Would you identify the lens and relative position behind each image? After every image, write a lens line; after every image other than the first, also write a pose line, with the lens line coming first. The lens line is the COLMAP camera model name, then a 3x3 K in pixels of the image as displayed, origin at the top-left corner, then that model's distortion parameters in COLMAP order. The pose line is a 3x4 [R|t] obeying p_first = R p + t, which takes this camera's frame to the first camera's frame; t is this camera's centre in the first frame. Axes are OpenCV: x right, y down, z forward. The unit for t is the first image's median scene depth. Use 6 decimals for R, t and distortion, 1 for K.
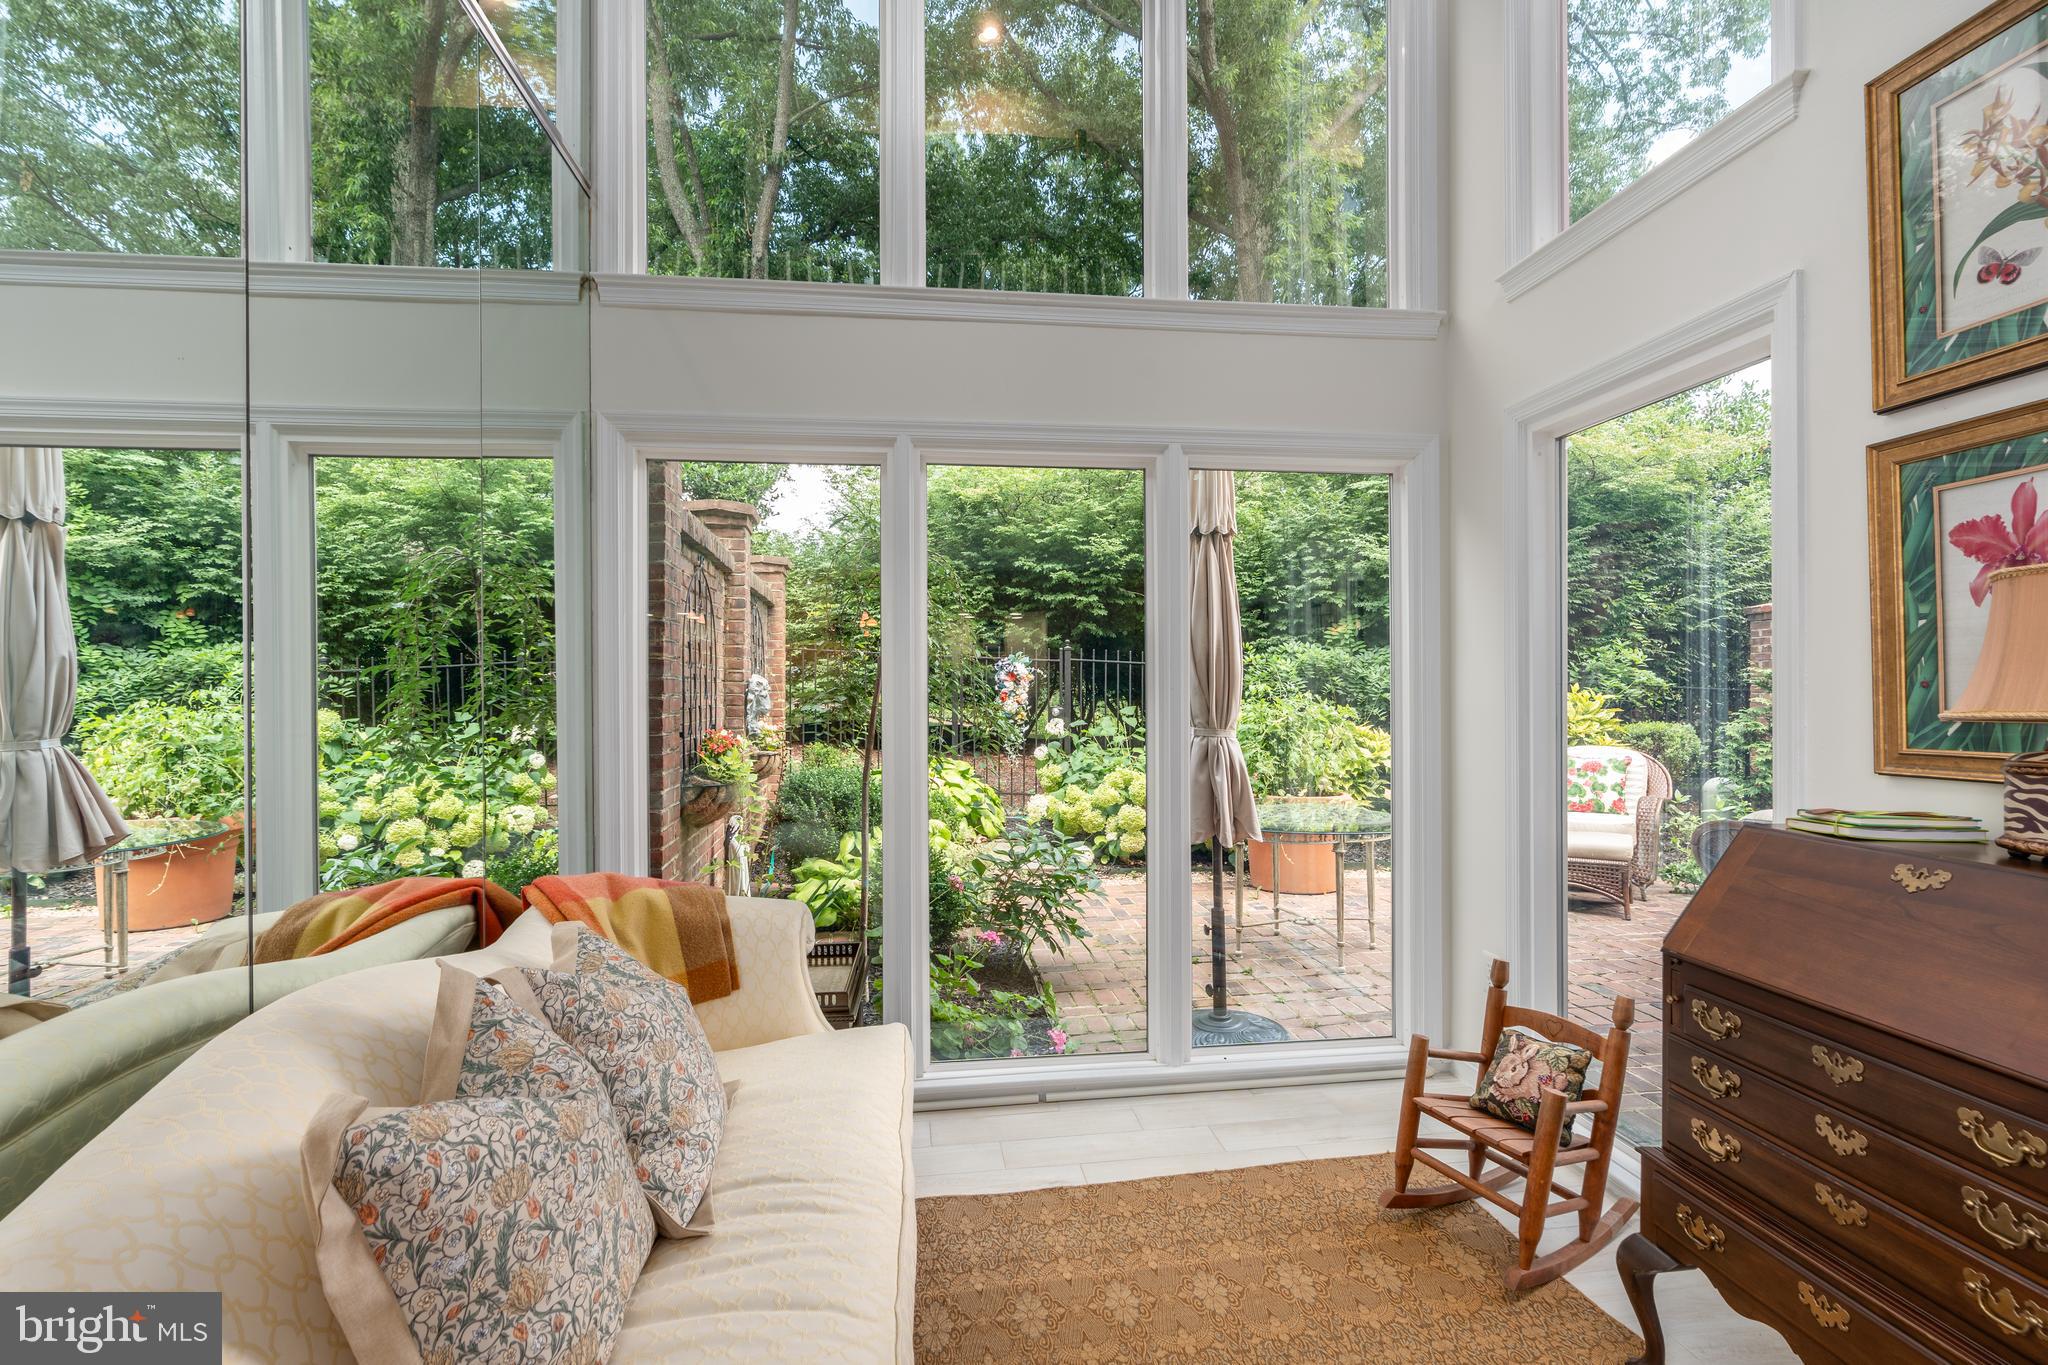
lens RADIAL K [[939.9, 0, 1026.9], [0, 939.9, 680.9], [0, 0, 1]] dist [-0.001970, -0.000144]
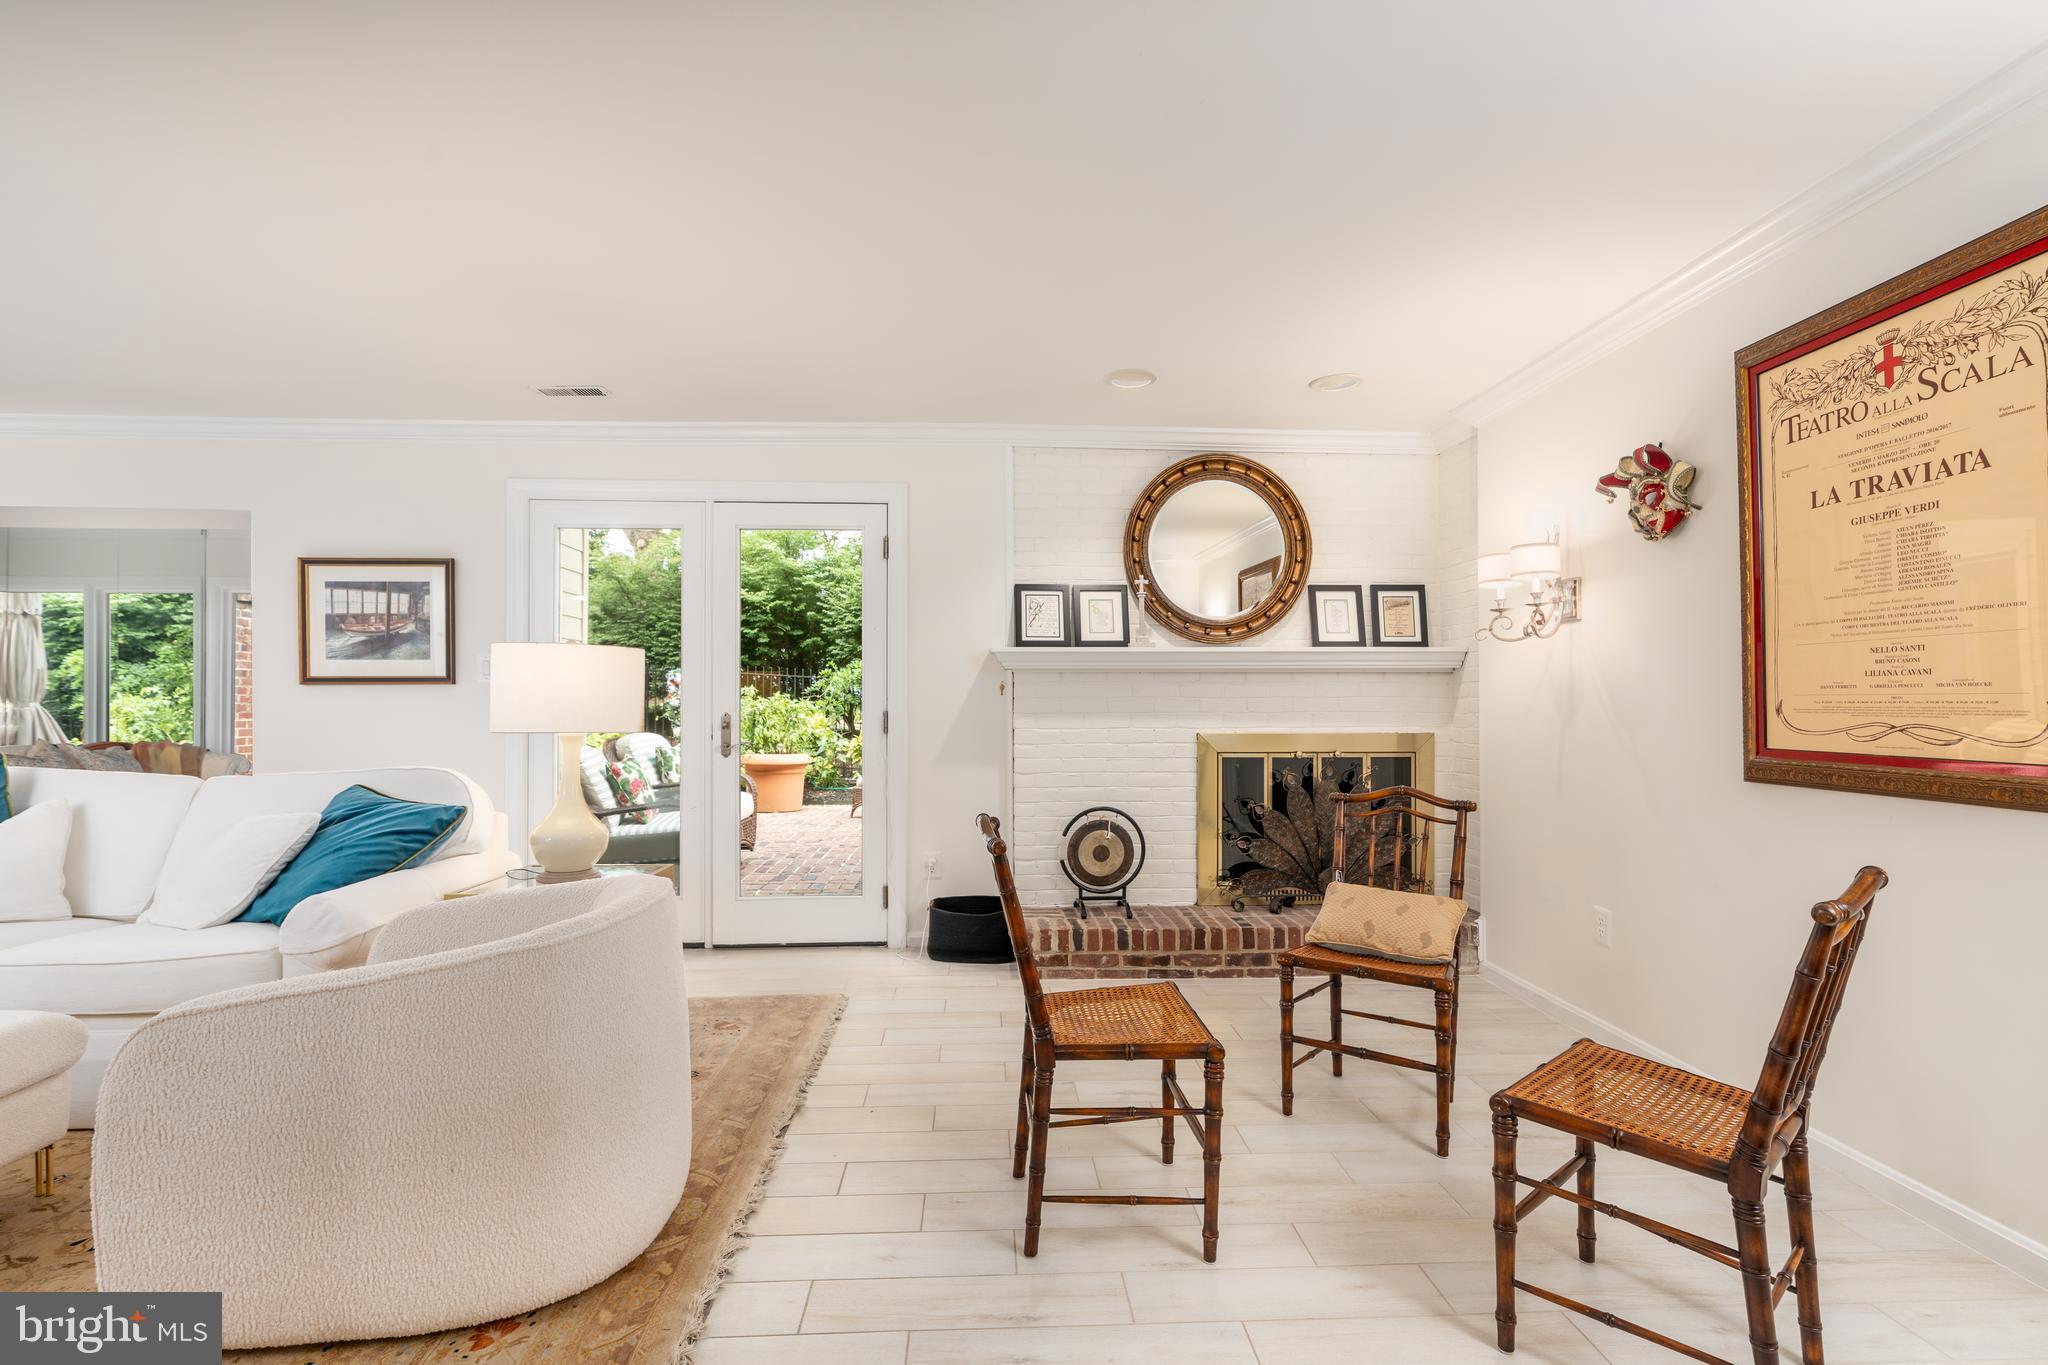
lens RADIAL K [[939.9, 0, 1019.9], [0, 939.9, 688.4], [0, 0, 1]] dist [-0.001970, -0.000144]
pose [[0.996936, 0.003265, -0.078160, 0.702458], [-0.003786, 0.999972, -0.006515, 0.011784], [0.078136, 0.006791, 0.996920, -0.506153]]
